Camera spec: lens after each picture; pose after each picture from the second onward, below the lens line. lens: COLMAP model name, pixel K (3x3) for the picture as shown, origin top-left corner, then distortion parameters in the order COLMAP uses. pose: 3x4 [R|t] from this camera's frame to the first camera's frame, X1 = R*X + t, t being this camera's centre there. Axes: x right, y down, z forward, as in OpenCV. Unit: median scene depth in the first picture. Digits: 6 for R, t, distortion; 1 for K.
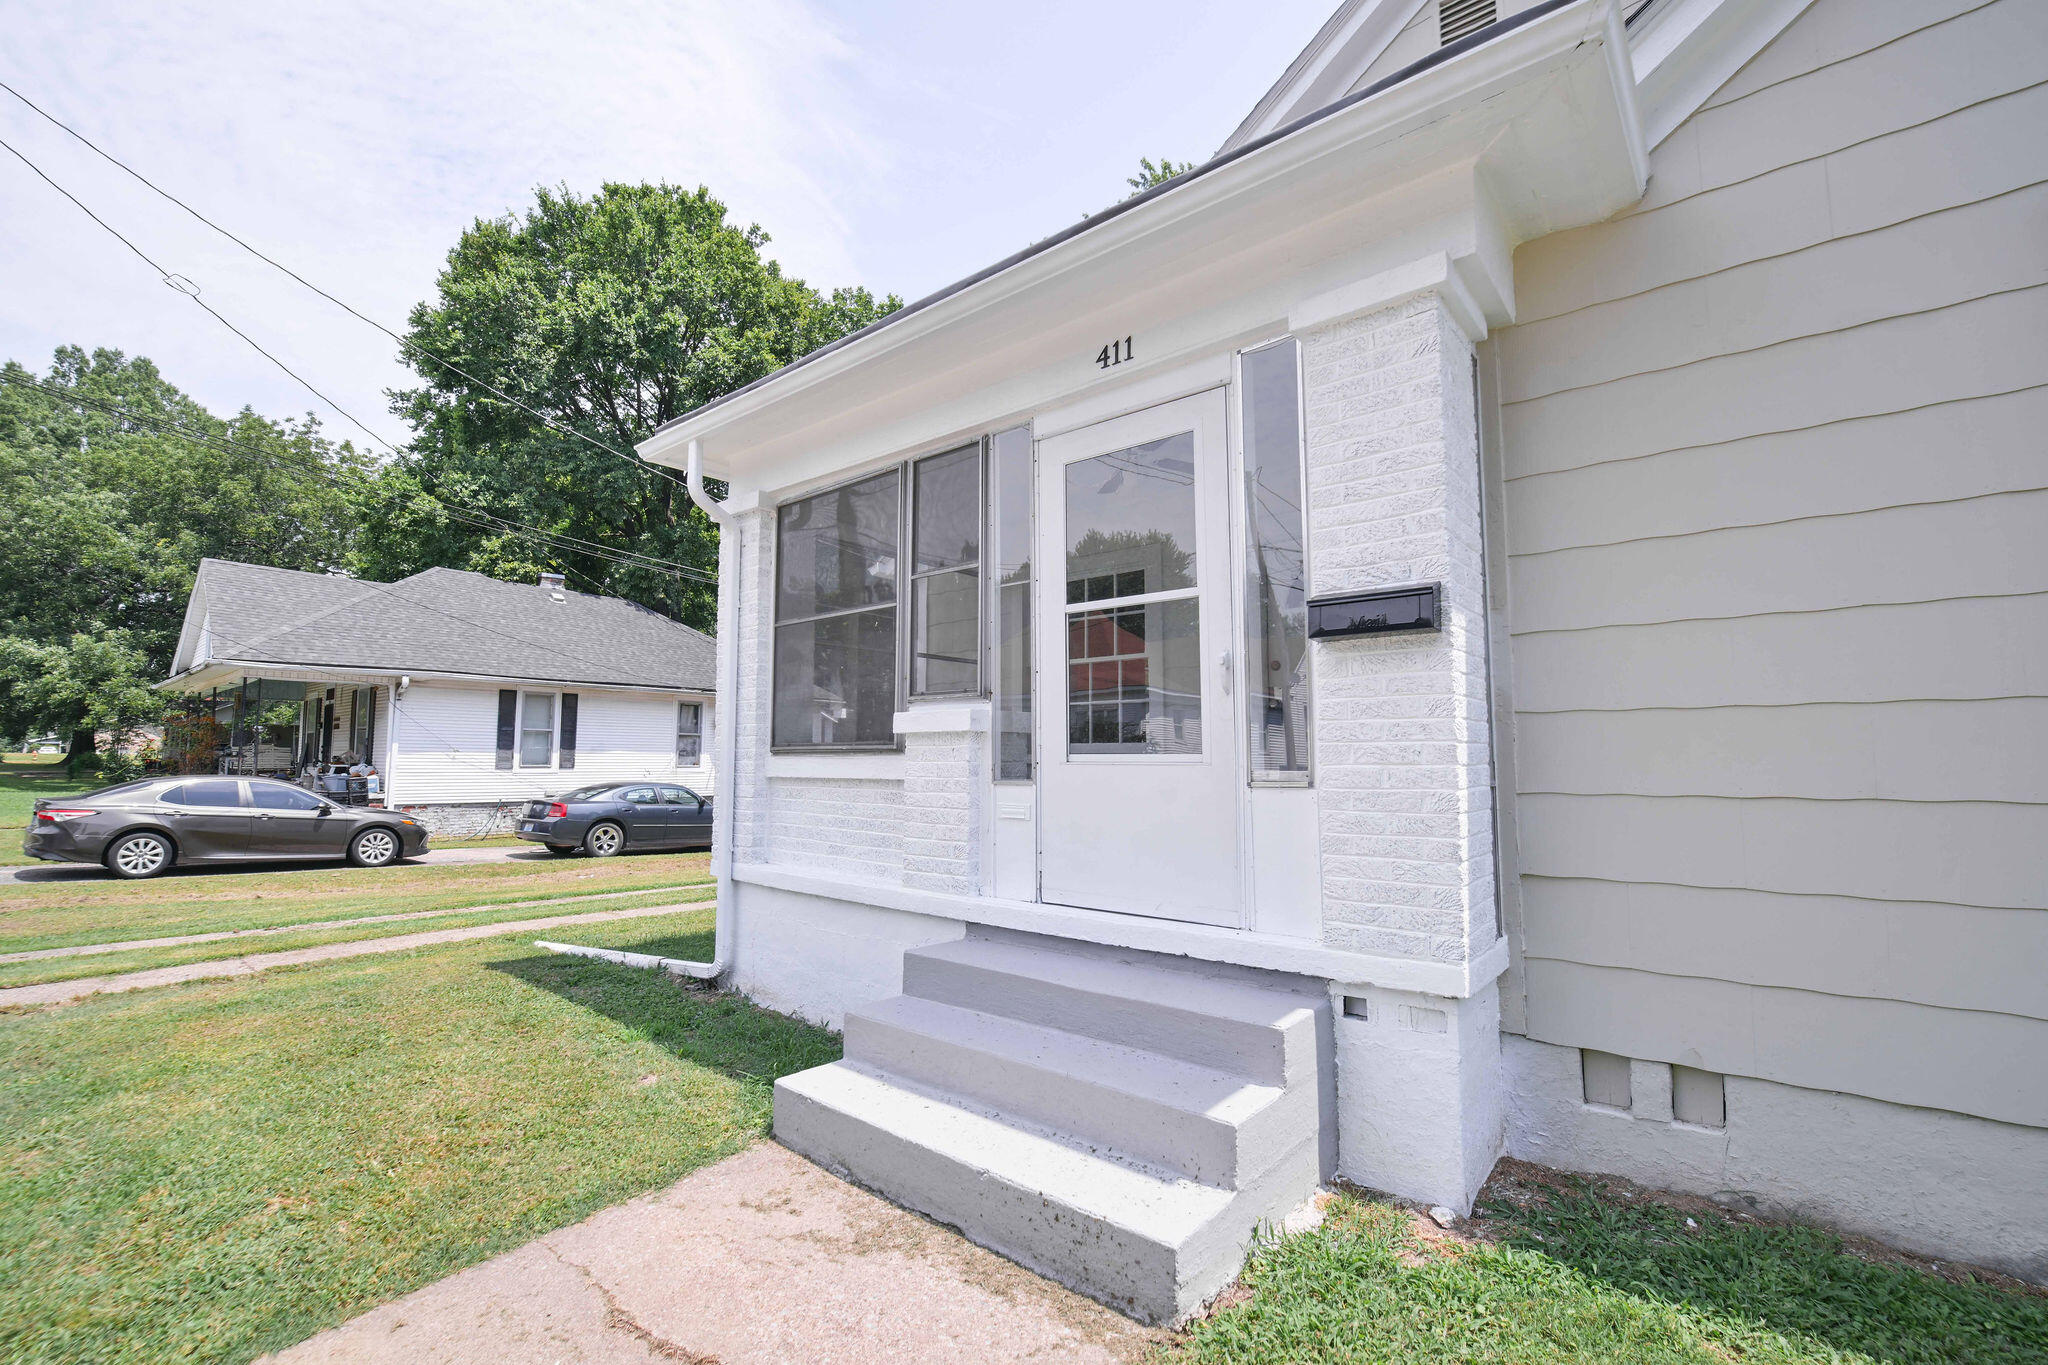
lens RADIAL K [[861.4, 0, 1023.6], [0, 861.4, 694.5], [0, 0, 1]] dist [-0.020693, 0.000209]
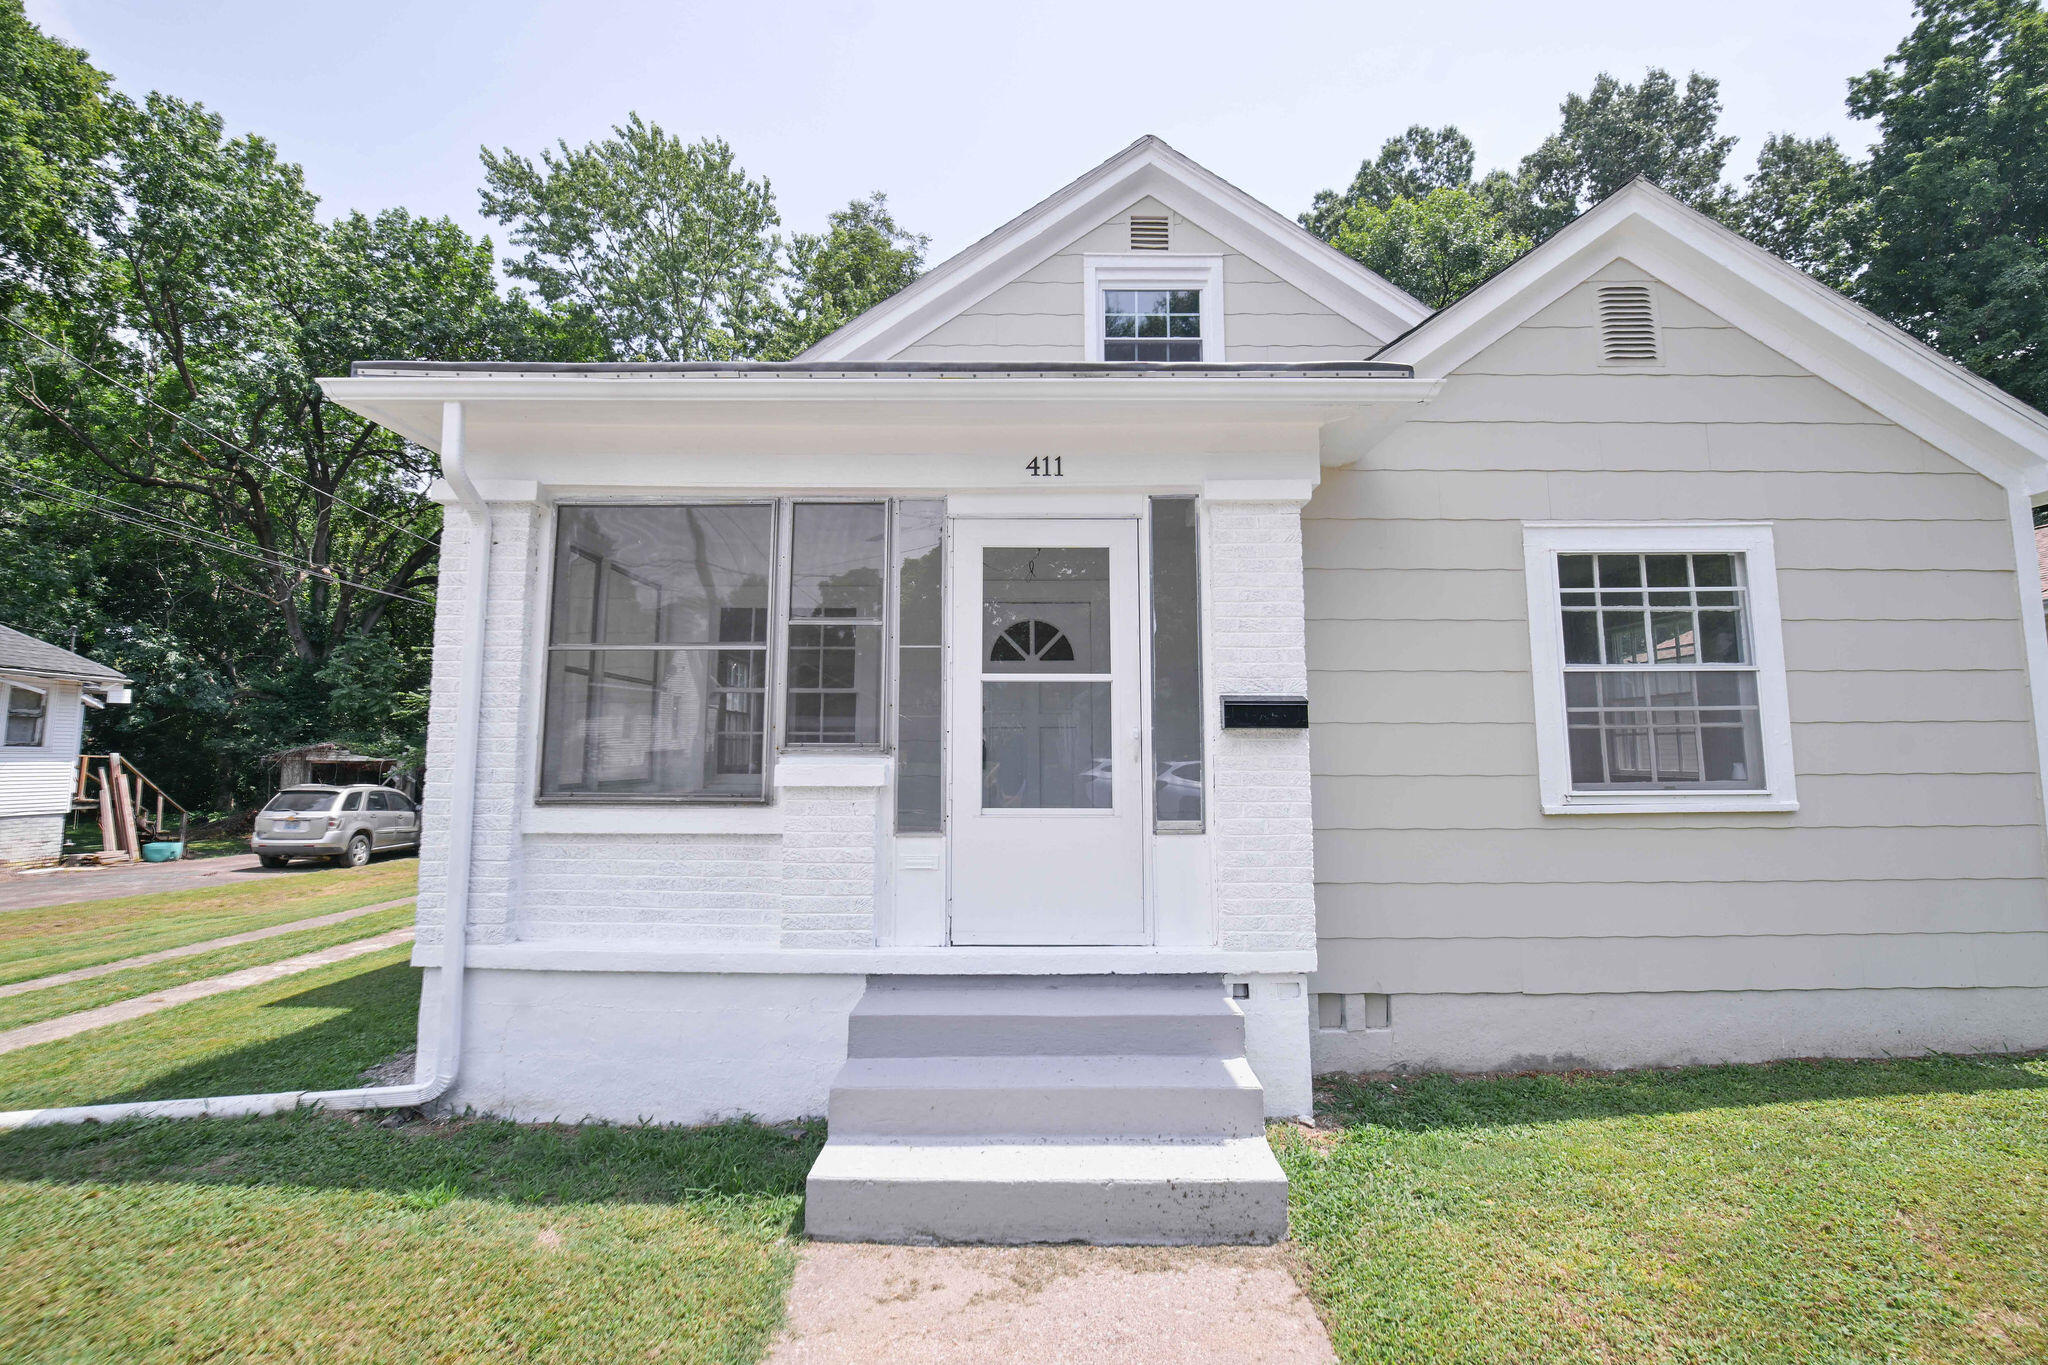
lens RADIAL K [[867.4, 0, 1029.5], [0, 867.4, 662.9], [0, 0, 1]] dist [-0.018299, 0.000724]
pose [[0.766869, 0.068941, 0.638090, -0.622055], [-0.050142, 0.997611, -0.047523, -0.066967], [-0.639842, 0.004449, 0.768494, 0.094488]]
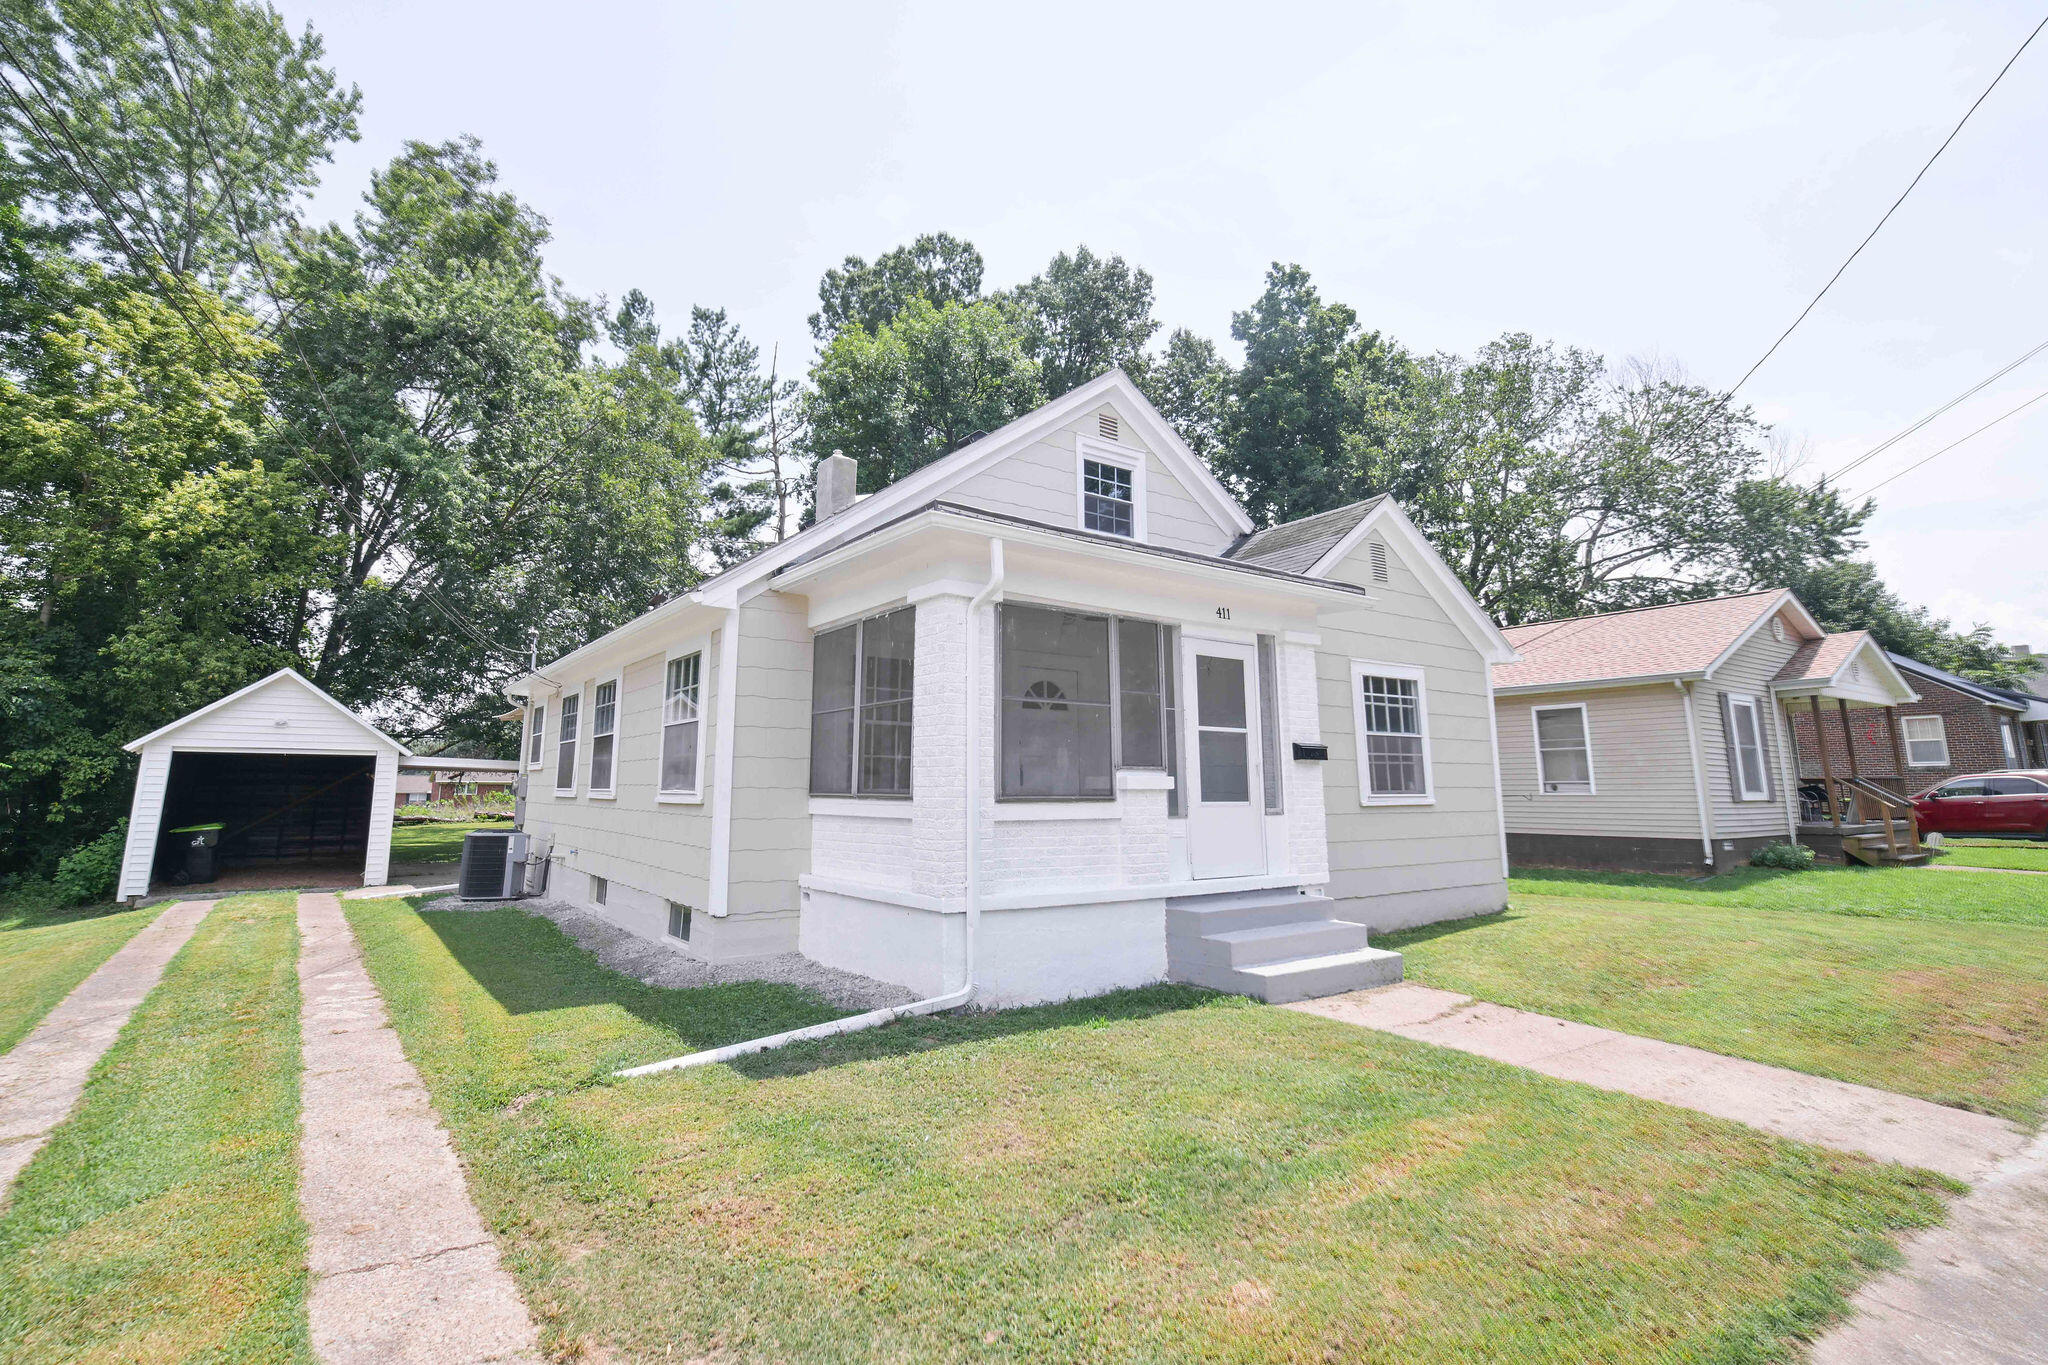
lens RADIAL K [[887.3, 0, 1012.6], [0, 887.3, 631.5], [0, 0, 1]] dist [-0.019458, 0.000160]
pose [[0.283631, 0.167791, 0.944139, -2.049976], [-0.076625, 0.985390, -0.152103, 0.026094], [-0.955867, -0.029203, 0.292345, 0.819355]]
